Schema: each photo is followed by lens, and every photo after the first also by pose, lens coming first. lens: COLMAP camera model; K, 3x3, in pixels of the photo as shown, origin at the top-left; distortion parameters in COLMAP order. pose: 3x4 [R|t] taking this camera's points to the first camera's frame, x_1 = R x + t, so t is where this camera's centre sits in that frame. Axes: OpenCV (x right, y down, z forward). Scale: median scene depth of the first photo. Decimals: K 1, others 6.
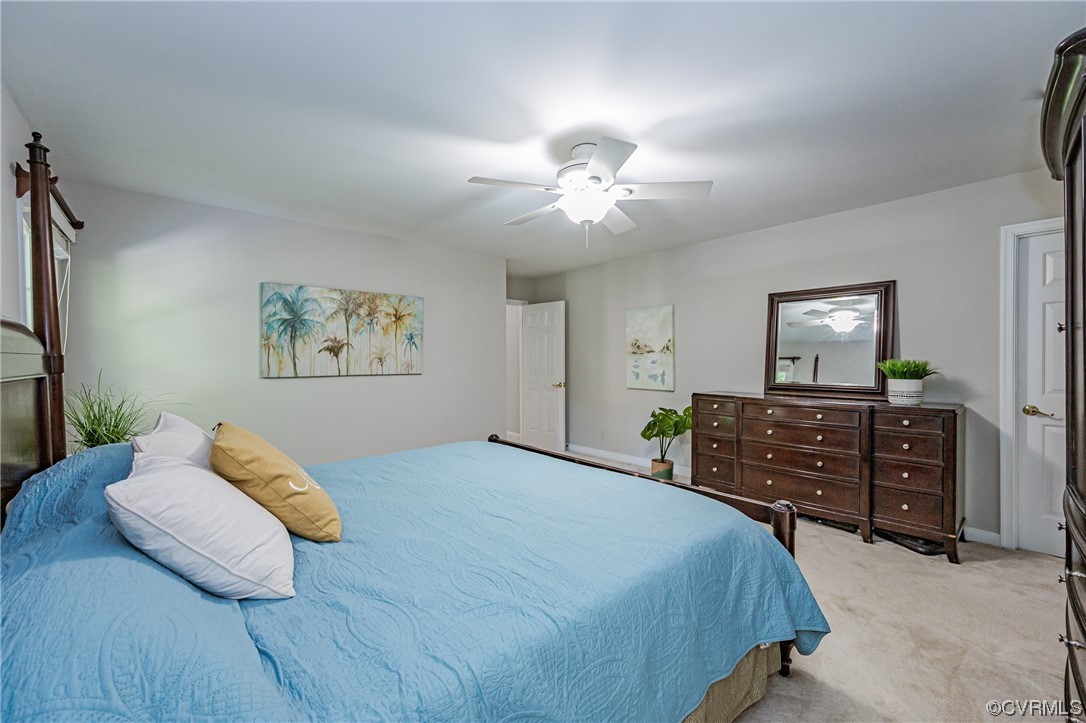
lens RADIAL K [[440.6, 0, 544.1], [0, 440.6, 359.3], [0, 0, 1]] dist [-0.000005, -0.000338]
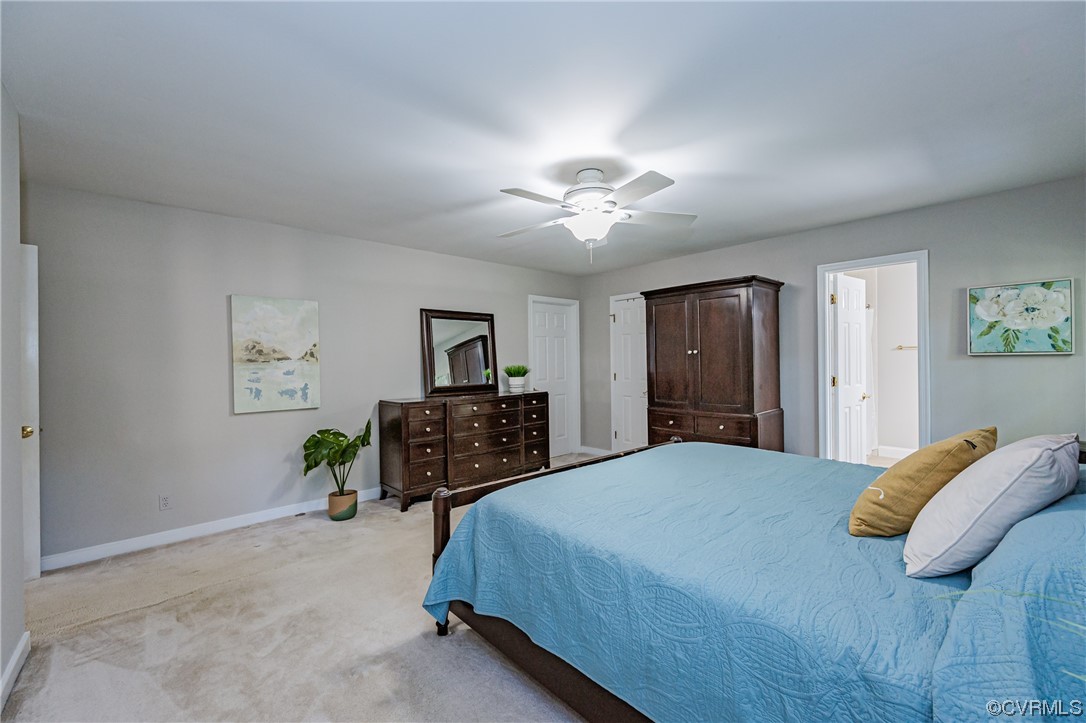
lens RADIAL K [[429.2, 0, 546.7], [0, 429.2, 355.3], [0, 0, 1]] dist [-0.000058, 0.000023]
pose [[-0.007409, 0.017081, 0.999827, -0.494545], [0.015867, 0.999730, -0.016962, -0.004345], [-0.999847, 0.015739, -0.007678, 0.576265]]
